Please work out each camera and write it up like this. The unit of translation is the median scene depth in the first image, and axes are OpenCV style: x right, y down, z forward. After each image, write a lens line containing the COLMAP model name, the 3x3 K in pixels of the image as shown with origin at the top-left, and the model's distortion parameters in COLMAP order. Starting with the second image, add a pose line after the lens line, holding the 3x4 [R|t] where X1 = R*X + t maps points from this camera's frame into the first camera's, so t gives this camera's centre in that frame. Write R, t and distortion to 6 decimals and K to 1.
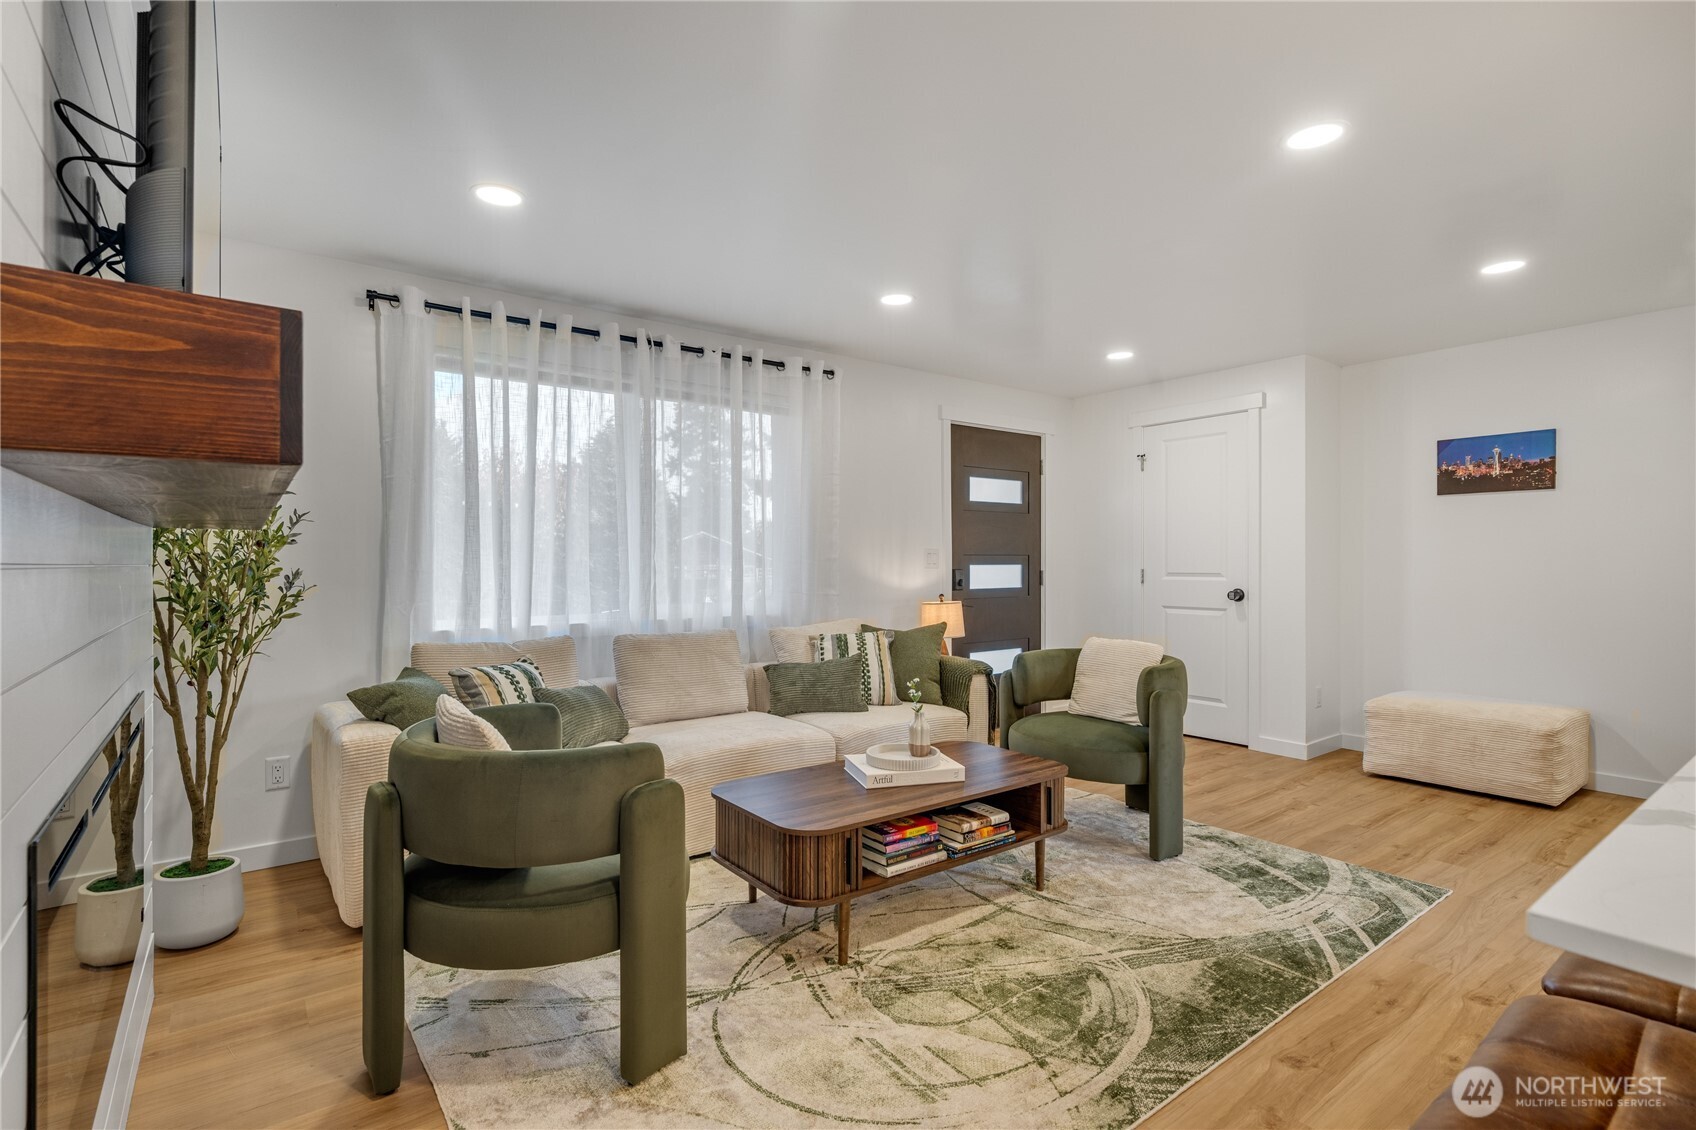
lens RADIAL K [[776.5, 0, 848.0], [0, 776.5, 565.0], [0, 0, 1]] dist [-0.001721, -0.000203]
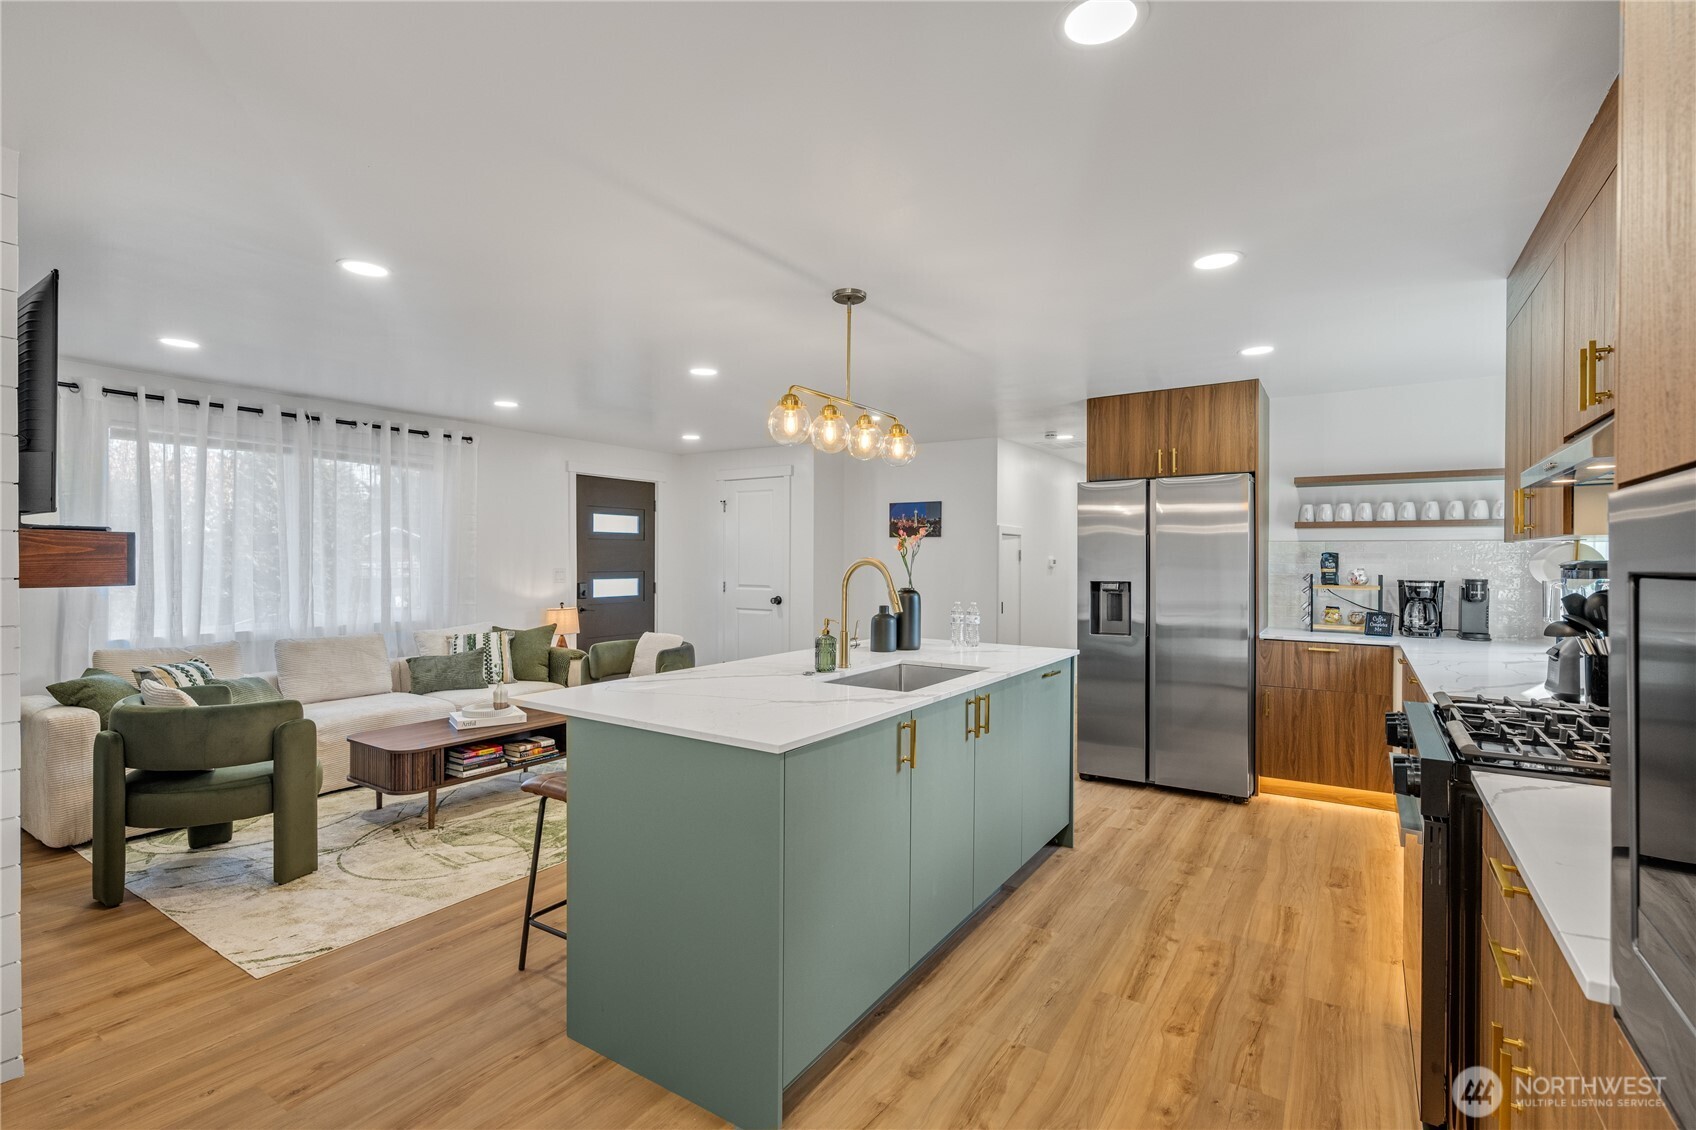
lens RADIAL K [[775.2, 0, 848.0], [0, 775.2, 565.0], [0, 0, 1]] dist [-0.000320, -0.000491]
pose [[0.945167, 0.003148, 0.326573, 0.202182], [-0.005640, 0.999962, 0.006683, -0.054512], [-0.326540, -0.008159, 0.945148, -0.605703]]
